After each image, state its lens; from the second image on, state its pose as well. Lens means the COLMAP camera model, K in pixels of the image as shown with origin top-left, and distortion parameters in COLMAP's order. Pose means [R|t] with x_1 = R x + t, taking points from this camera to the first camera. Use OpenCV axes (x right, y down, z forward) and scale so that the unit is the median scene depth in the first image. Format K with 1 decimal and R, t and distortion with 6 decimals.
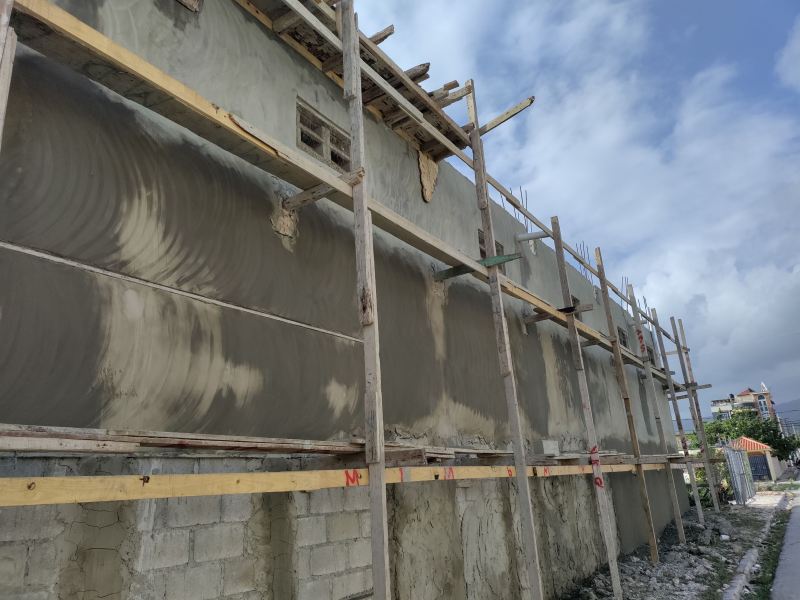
lens RADIAL K [[579.9, 0, 400.0], [0, 579.9, 300.0], [0, 0, 1]] dist [0.049504, -0.060904]
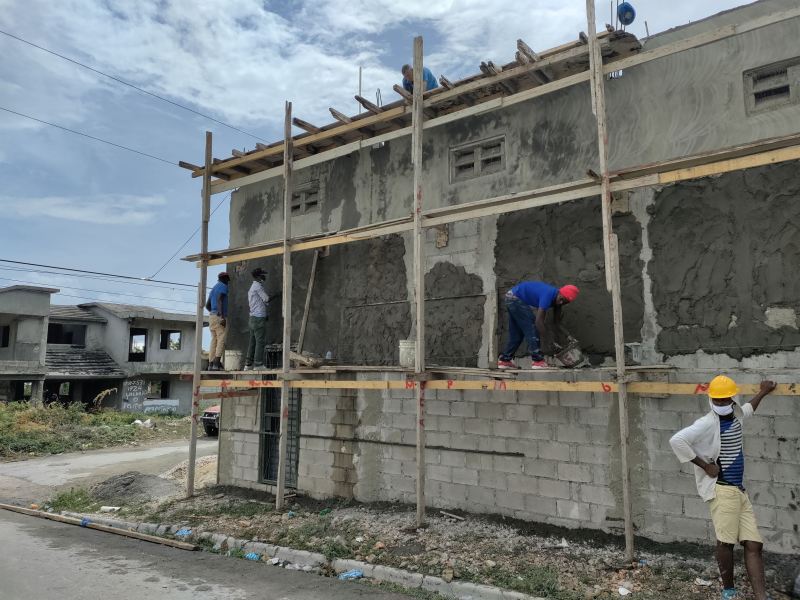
lens RADIAL K [[579.9, 0, 400.0], [0, 579.9, 300.0], [0, 0, 1]] dist [0.049504, -0.060904]
pose [[-0.014969, -0.074556, -0.997104, 0.770400], [0.304737, 0.949434, -0.075567, 0.064137], [0.952319, -0.304986, 0.008508, 0.402925]]
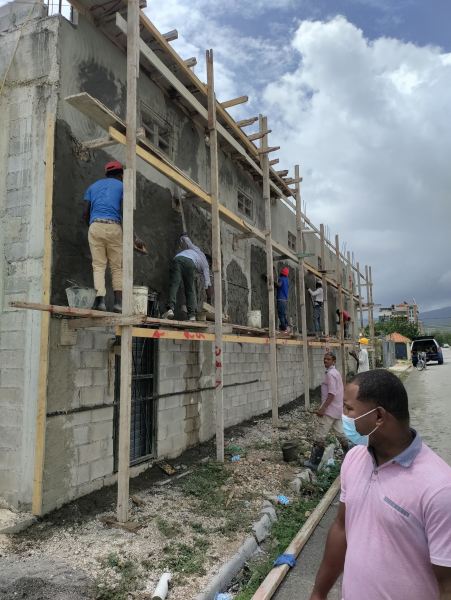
lens RADIAL K [[412.9, 0, 225.5], [0, 412.9, 300.0], [0, 0, 1]] dist [0.005520, 0.000616]
pose [[0.989665, 0.070696, 0.124758, -0.233495], [-0.092034, 0.980338, 0.174551, -0.107701], [-0.109965, -0.184229, 0.976712, -0.427342]]
